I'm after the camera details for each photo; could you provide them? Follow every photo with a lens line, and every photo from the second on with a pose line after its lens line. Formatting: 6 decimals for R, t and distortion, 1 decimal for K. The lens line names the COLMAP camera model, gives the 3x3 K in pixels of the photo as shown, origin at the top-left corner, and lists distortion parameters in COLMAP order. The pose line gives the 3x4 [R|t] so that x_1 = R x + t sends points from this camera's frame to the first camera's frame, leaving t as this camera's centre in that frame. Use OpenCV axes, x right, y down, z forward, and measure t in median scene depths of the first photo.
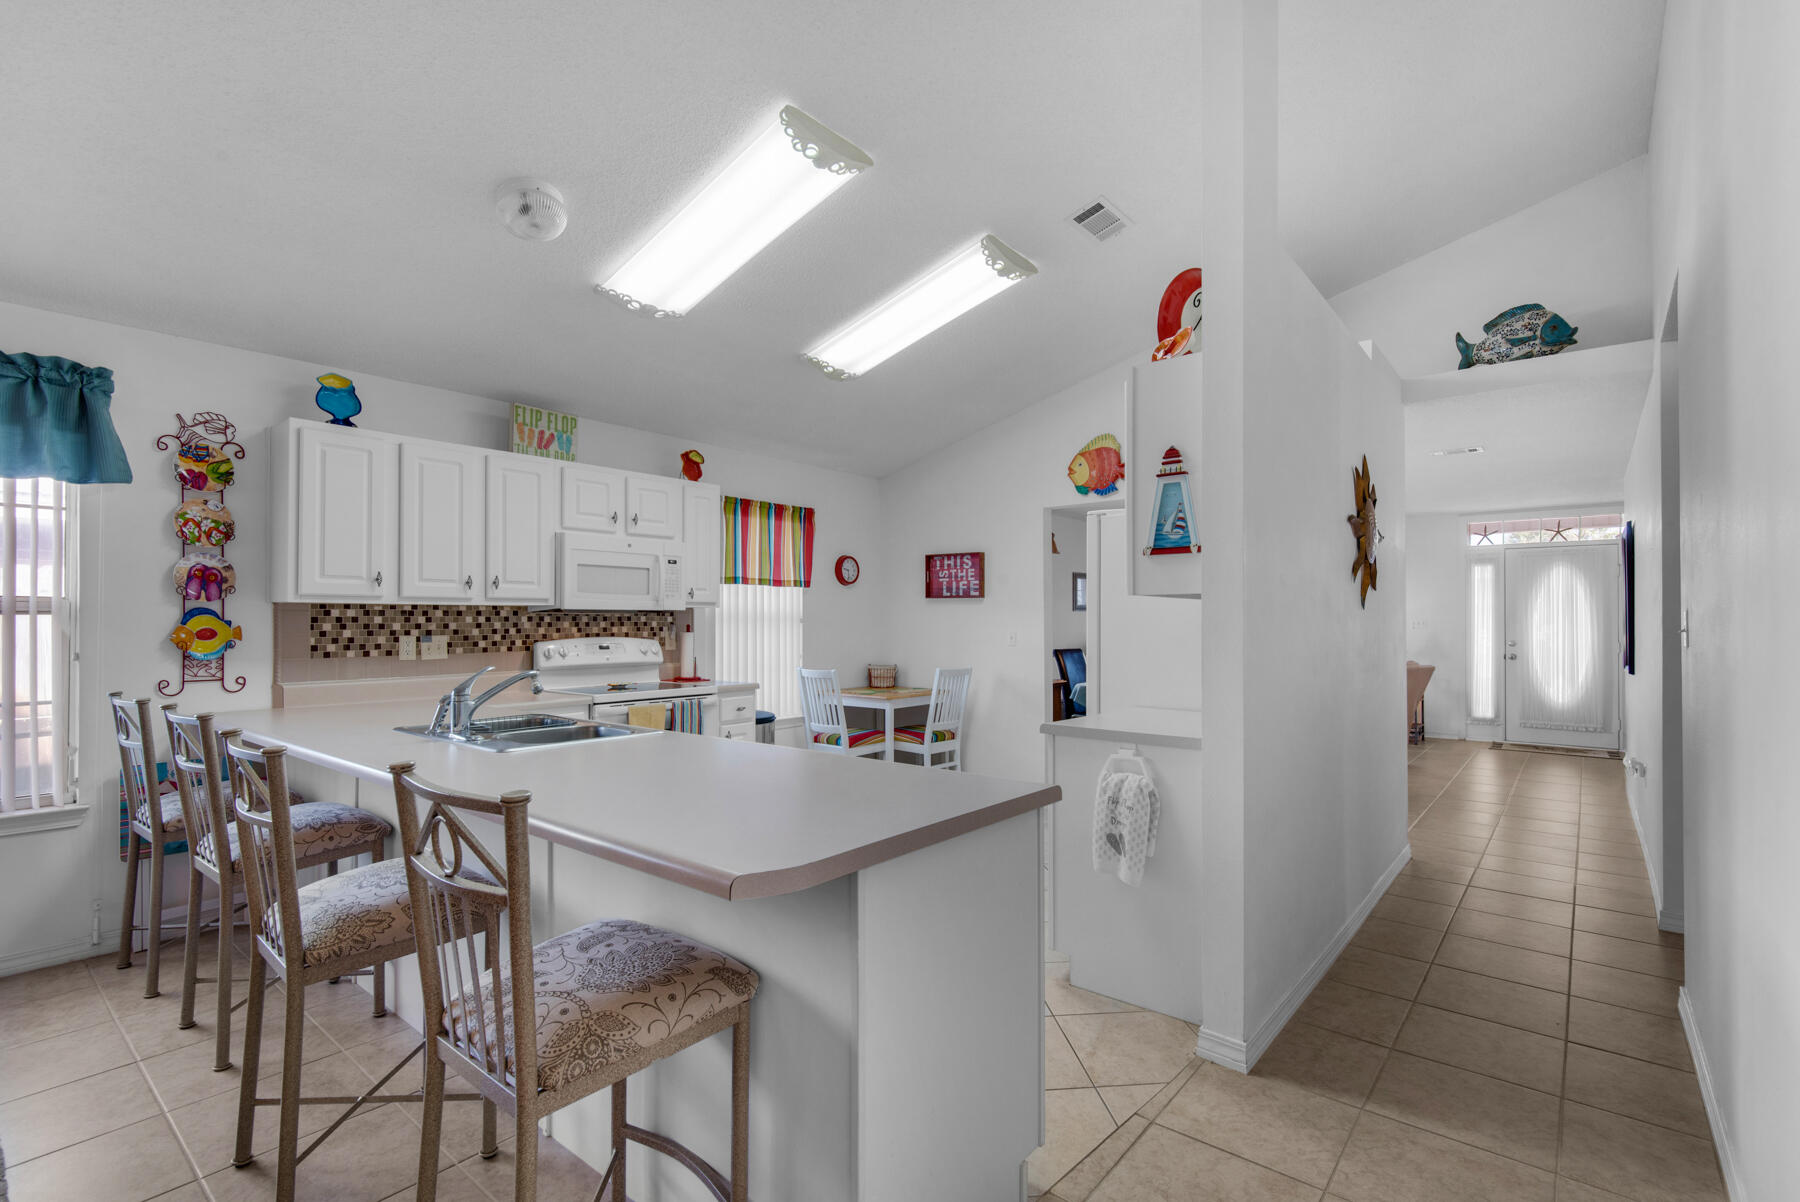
lens RADIAL K [[825.8, 0, 846.7], [0, 825.8, 603.6], [0, 0, 1]] dist [0.016756, -0.000081]
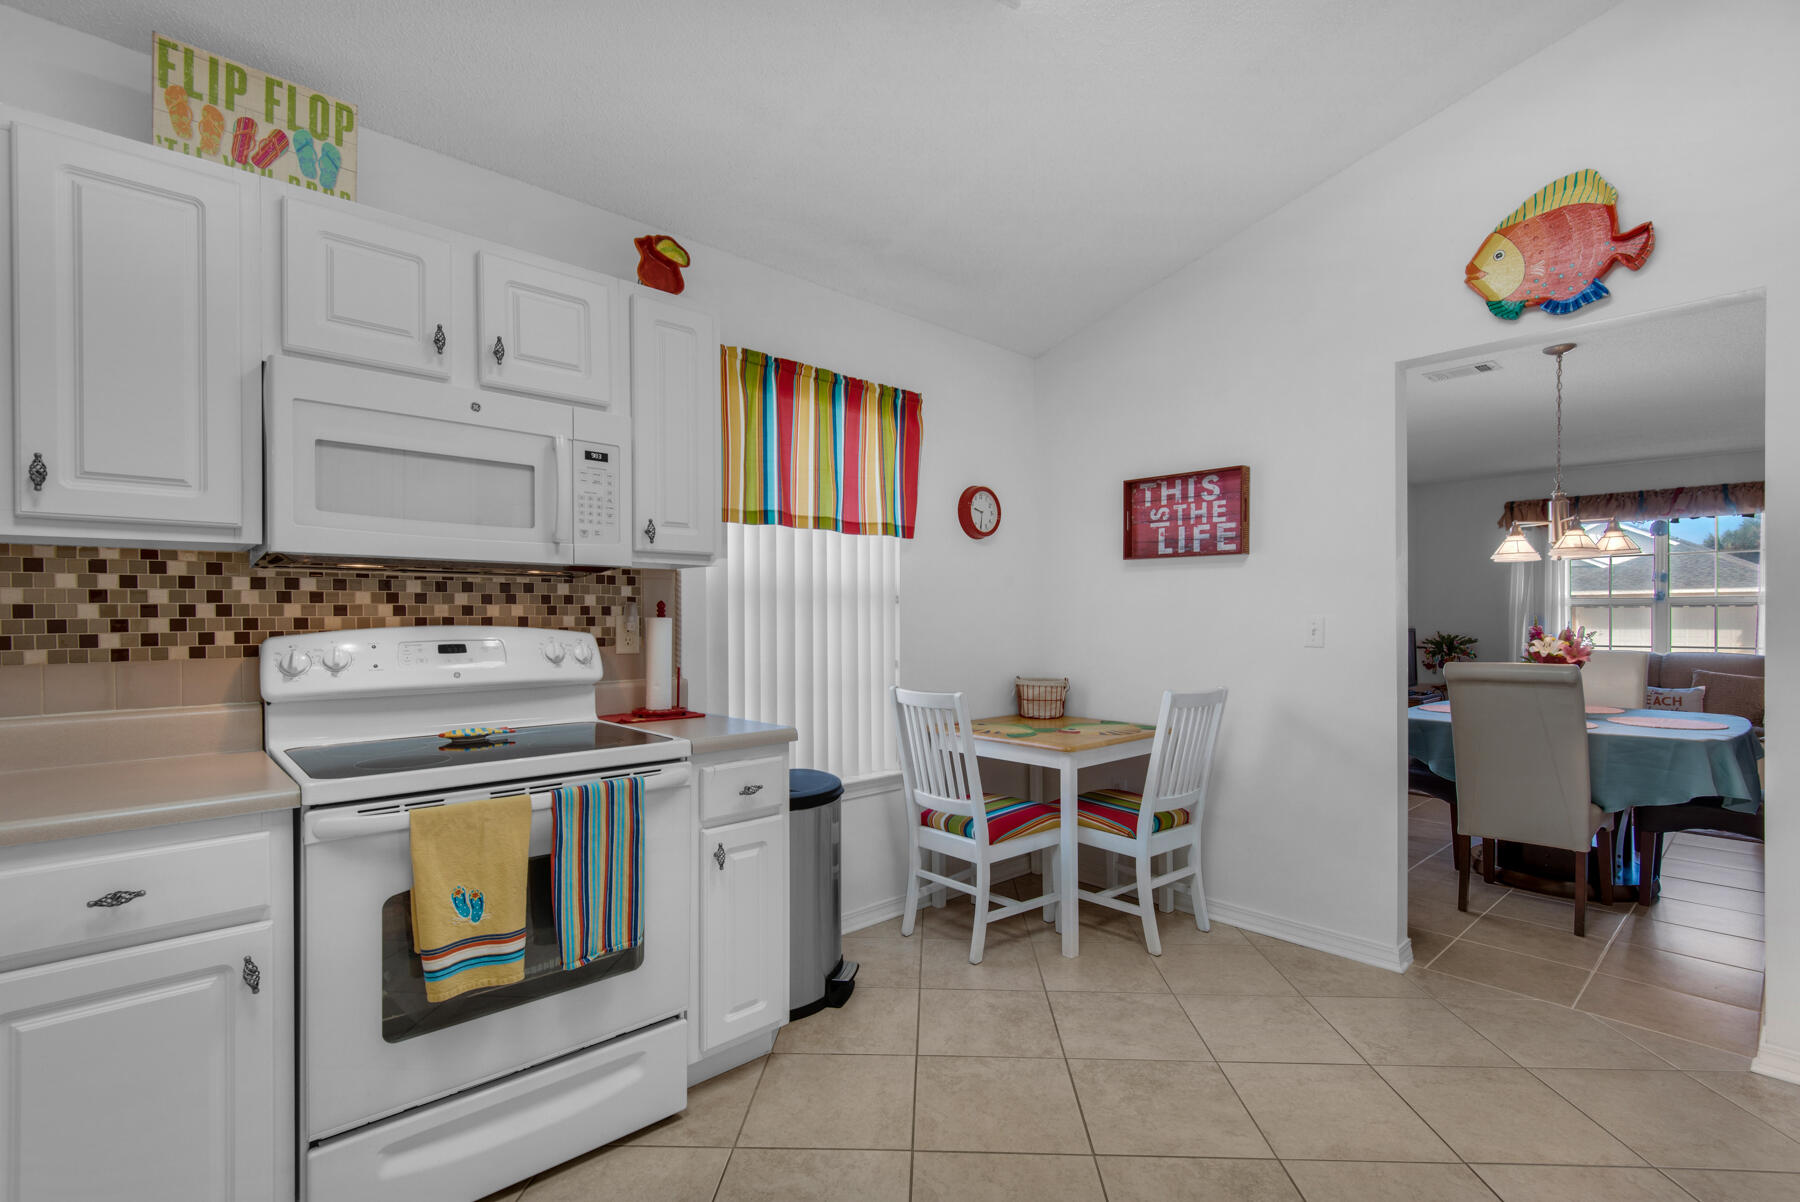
lens RADIAL K [[825.8, 0, 846.7], [0, 825.8, 603.6], [0, 0, 1]] dist [0.016756, -0.000081]
pose [[0.990813, -0.002542, -0.135219, -0.016709], [0.003320, 0.999979, 0.005534, 0.024109], [0.135202, -0.005932, 0.990800, 0.527123]]
